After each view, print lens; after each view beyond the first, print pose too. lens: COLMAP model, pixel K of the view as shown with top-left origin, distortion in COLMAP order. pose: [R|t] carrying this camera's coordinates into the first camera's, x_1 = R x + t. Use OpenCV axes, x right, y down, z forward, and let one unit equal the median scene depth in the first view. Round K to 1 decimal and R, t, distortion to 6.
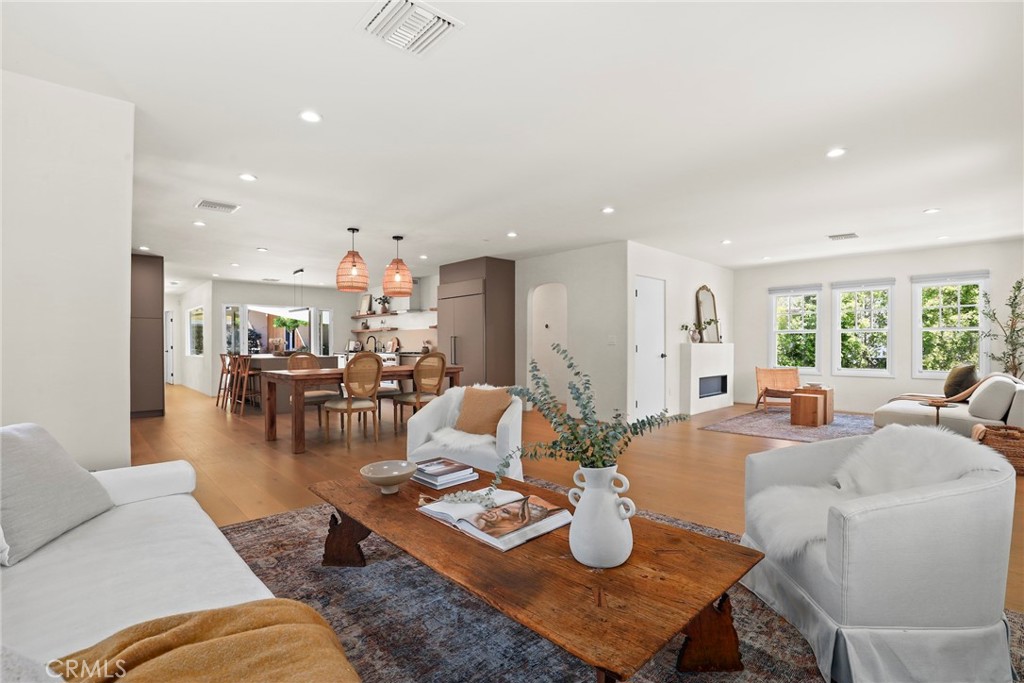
lens RADIAL K [[469.0, 0, 518.3], [0, 469.0, 346.5], [0, 0, 1]] dist [-0.030810, -0.000102]
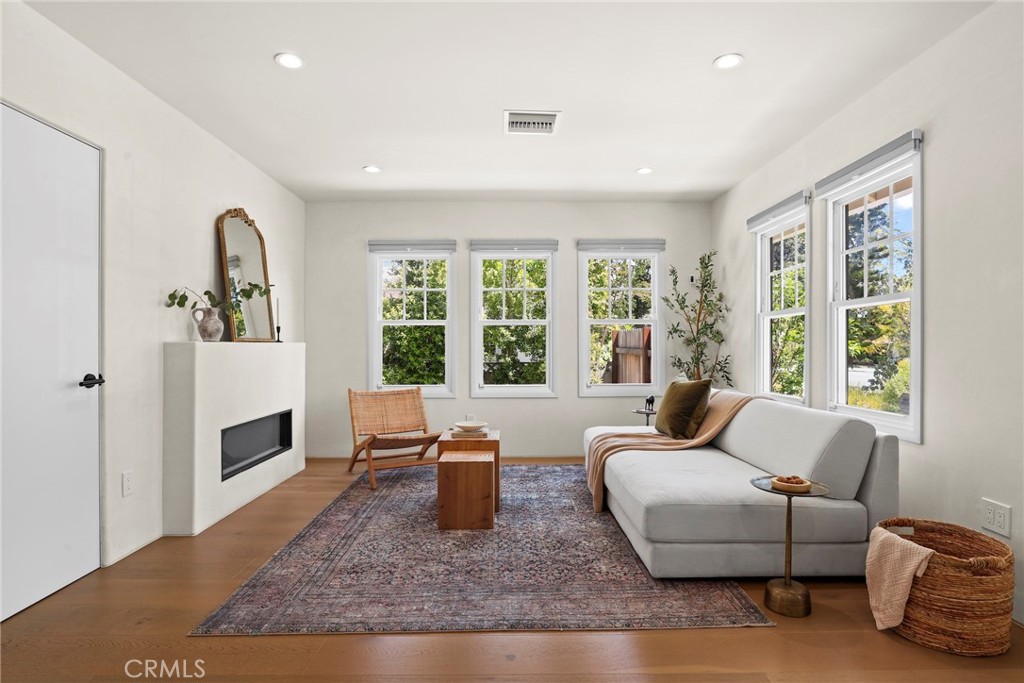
lens RADIAL K [[542.3, 0, 515.9], [0, 542.3, 346.8], [0, 0, 1]] dist [-0.005371, -0.000851]
pose [[0.689633, -0.002554, 0.724154, 0.225558], [0.003361, 0.999994, 0.000326, -0.002363], [-0.724151, 0.002209, 0.689638, 0.498090]]
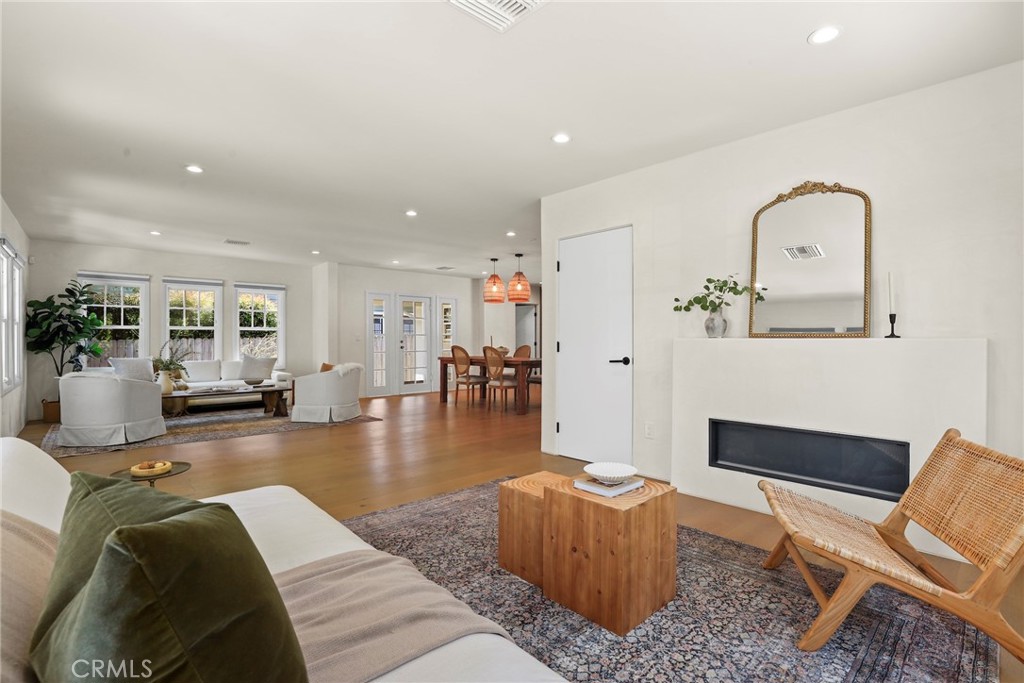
lens RADIAL K [[469.0, 0, 514.1], [0, 469.0, 340.2], [0, 0, 1]] dist [-0.030810, -0.000102]
pose [[-0.024767, 0.000287, -0.999693, 0.811579], [-0.005495, 0.999985, 0.000424, -0.004441], [0.999678, 0.005503, -0.024765, 0.816440]]
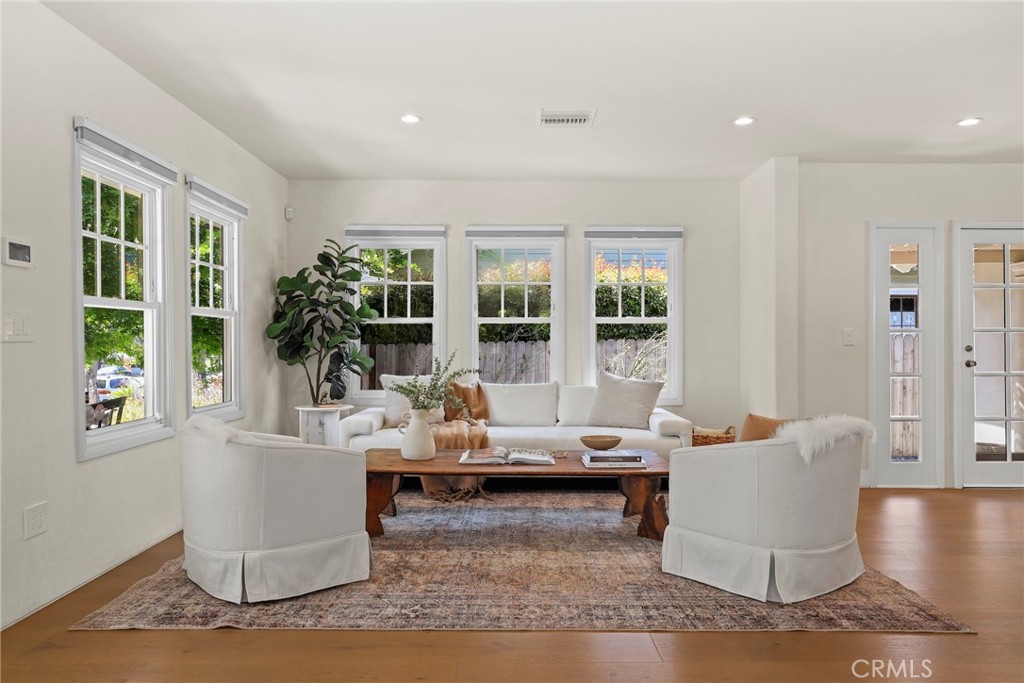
lens RADIAL K [[710.4, 0, 511.7], [0, 710.4, 343.5], [0, 0, 1]] dist [0.004589, -0.000324]
pose [[-0.696040, -0.002036, -0.718000, 0.609458], [-0.007701, 0.999960, 0.004630, -0.004155], [0.717962, 0.008752, -0.696027, 0.735480]]
